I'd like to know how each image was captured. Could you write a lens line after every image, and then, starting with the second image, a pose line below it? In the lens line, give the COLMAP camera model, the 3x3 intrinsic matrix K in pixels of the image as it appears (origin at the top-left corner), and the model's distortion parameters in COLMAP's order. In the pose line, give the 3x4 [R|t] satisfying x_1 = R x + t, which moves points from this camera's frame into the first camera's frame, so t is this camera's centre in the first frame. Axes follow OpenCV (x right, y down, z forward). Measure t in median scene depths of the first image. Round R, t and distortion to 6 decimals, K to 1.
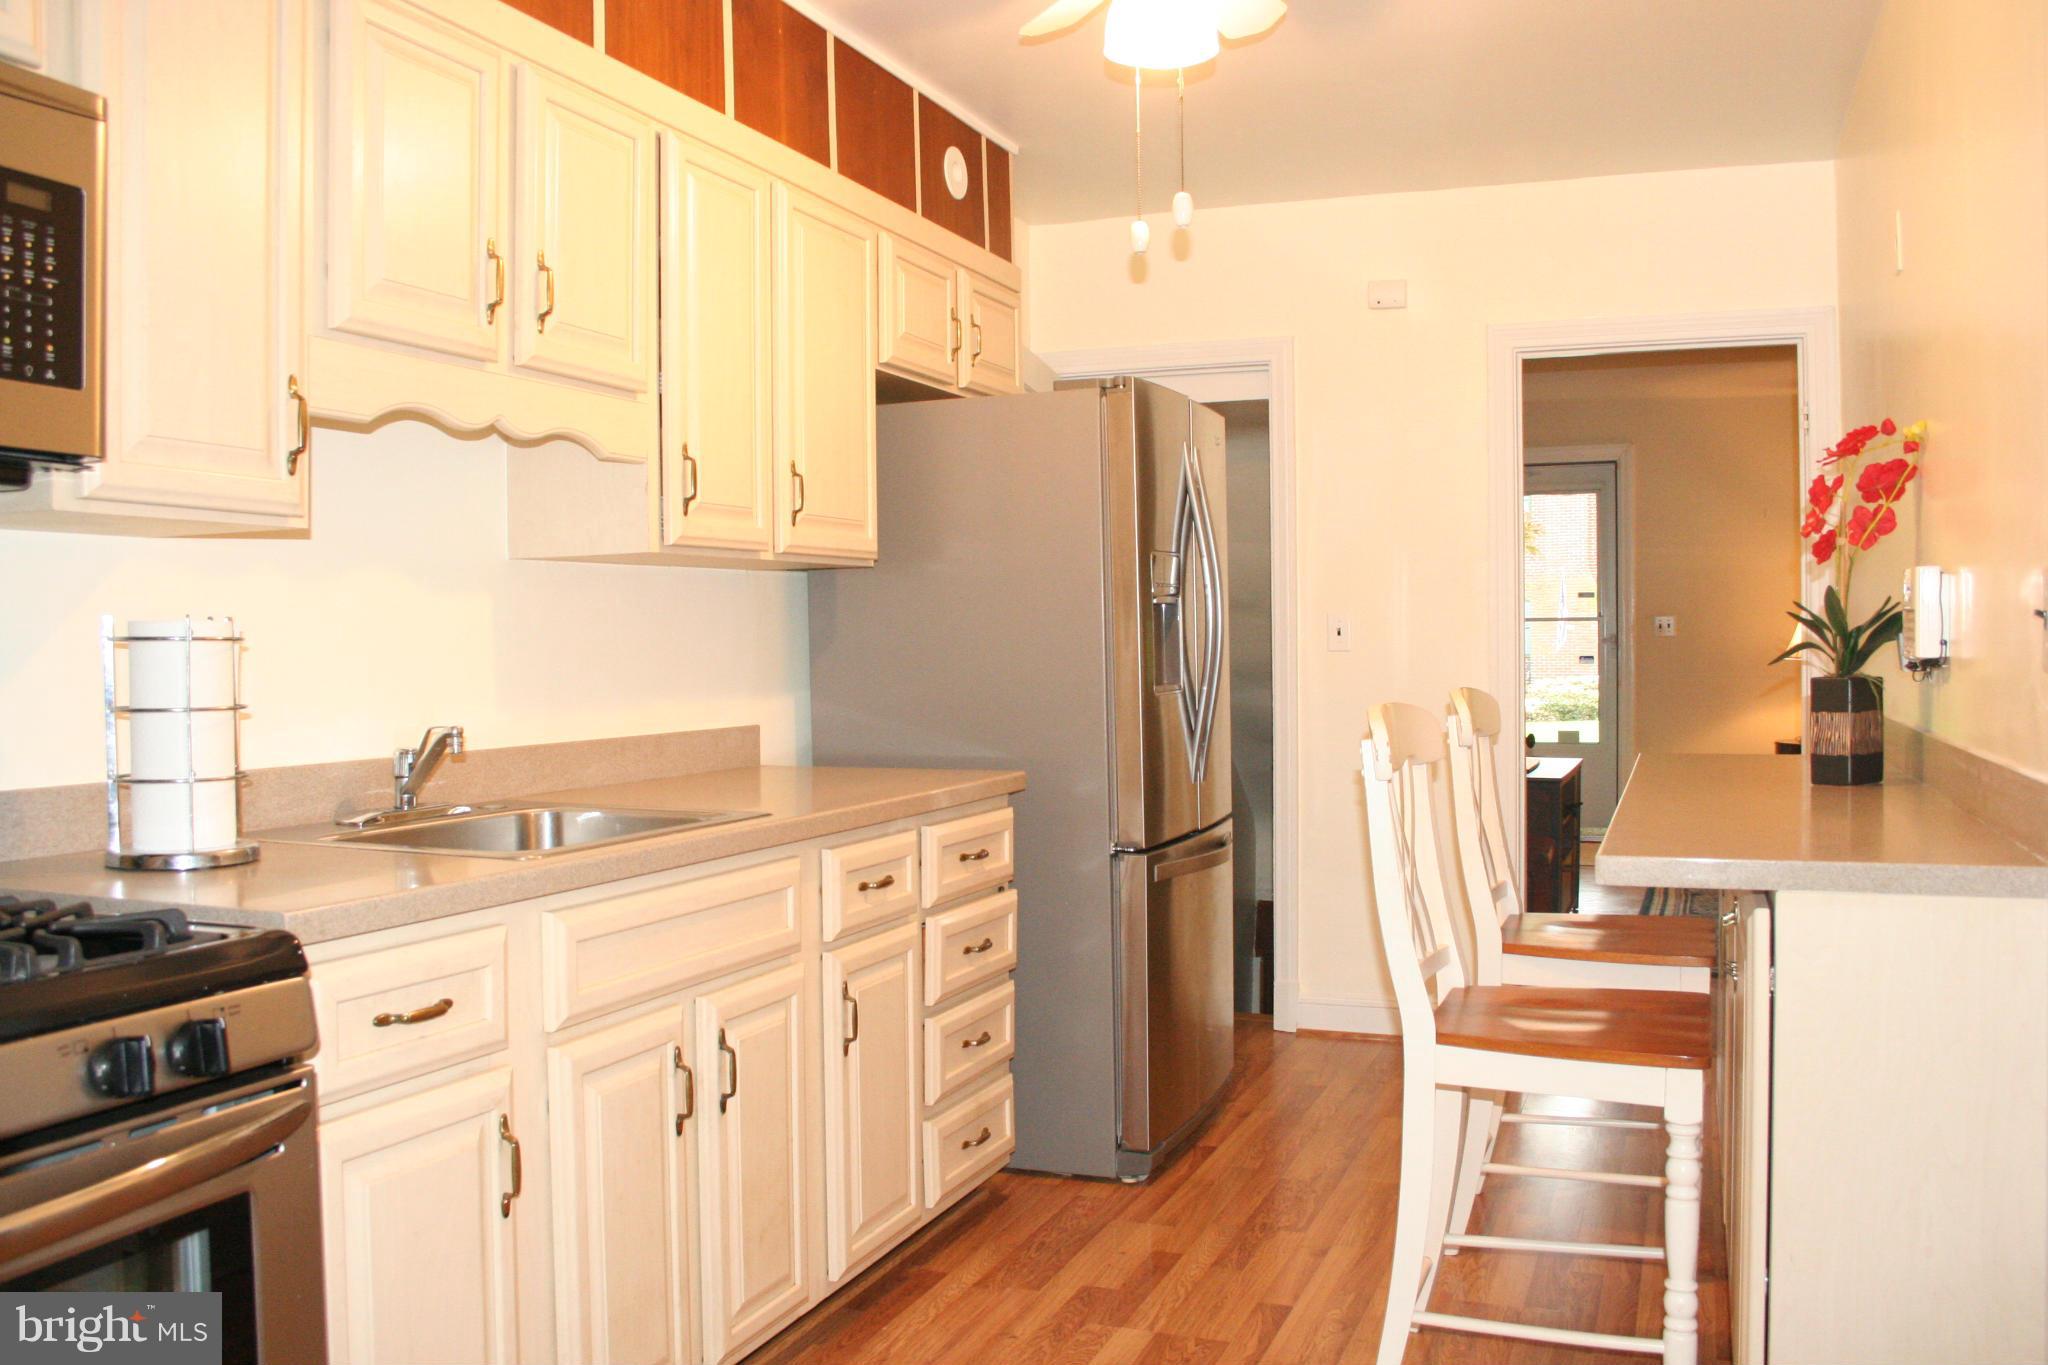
lens RADIAL K [[1696.3, 0, 1024.0], [0, 1696.3, 682.5], [0, 0, 1]] dist [-0.169886, 0.140899]
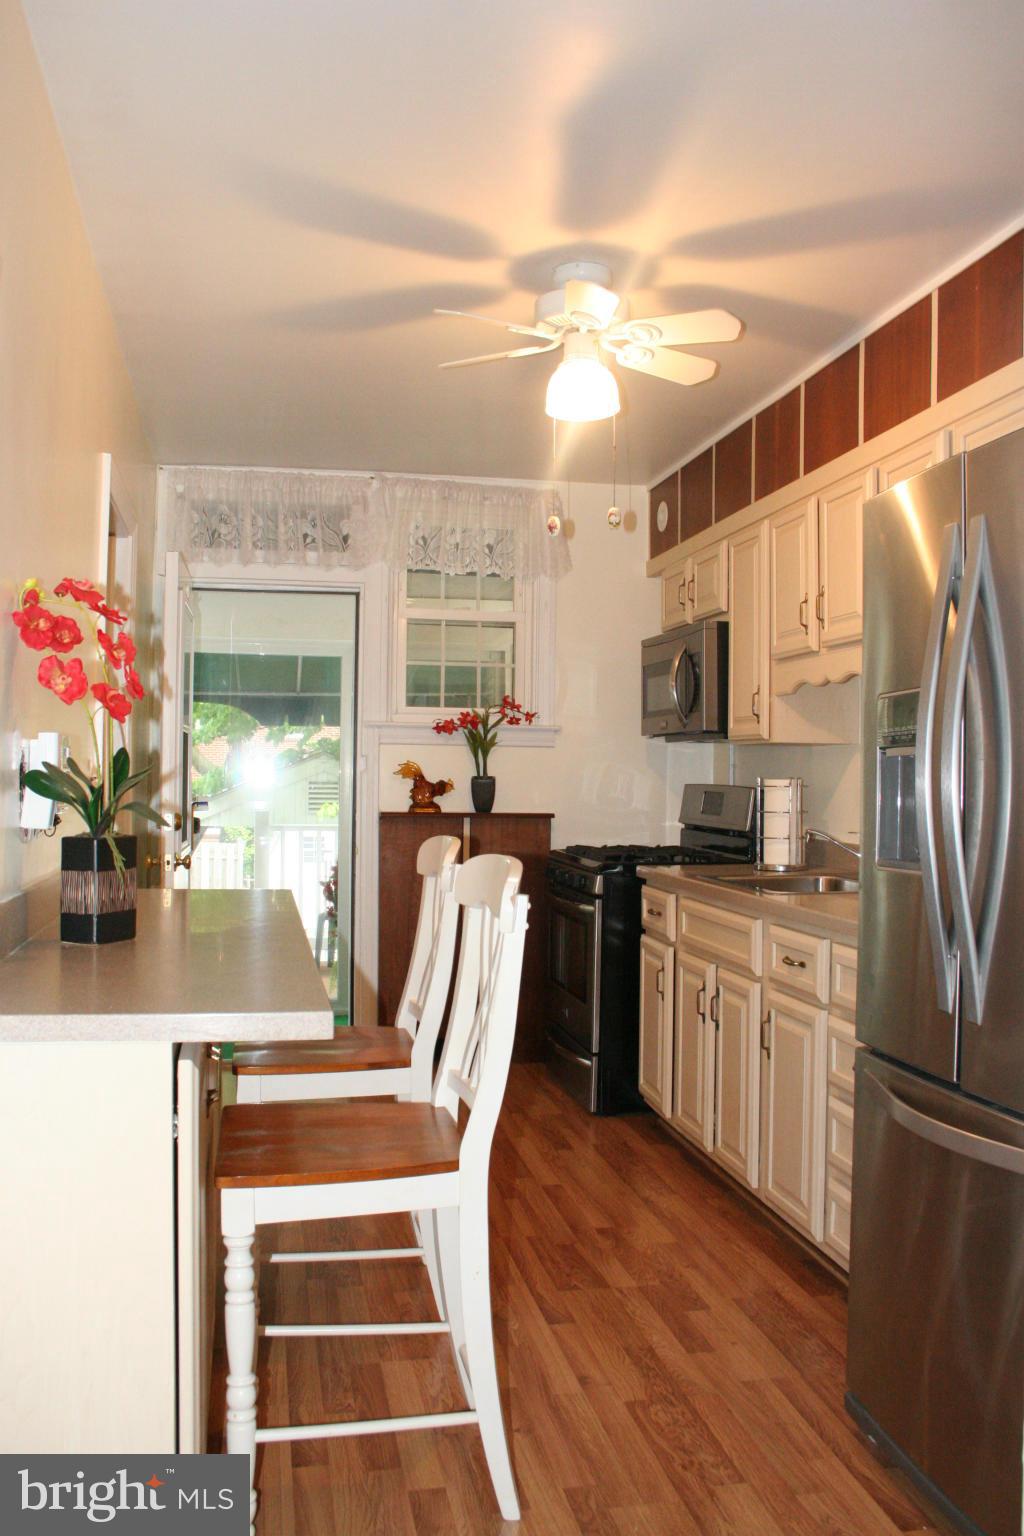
lens RADIAL K [[1272.2, 0, 512.0], [0, 1272.2, 768.0], [0, 0, 1]] dist [-0.169886, 0.140899]
pose [[-0.834633, -0.004675, -0.550787, 0.665925], [-0.017947, 0.999664, 0.018711, -0.058254], [0.550514, 0.025502, -0.834436, 1.662077]]
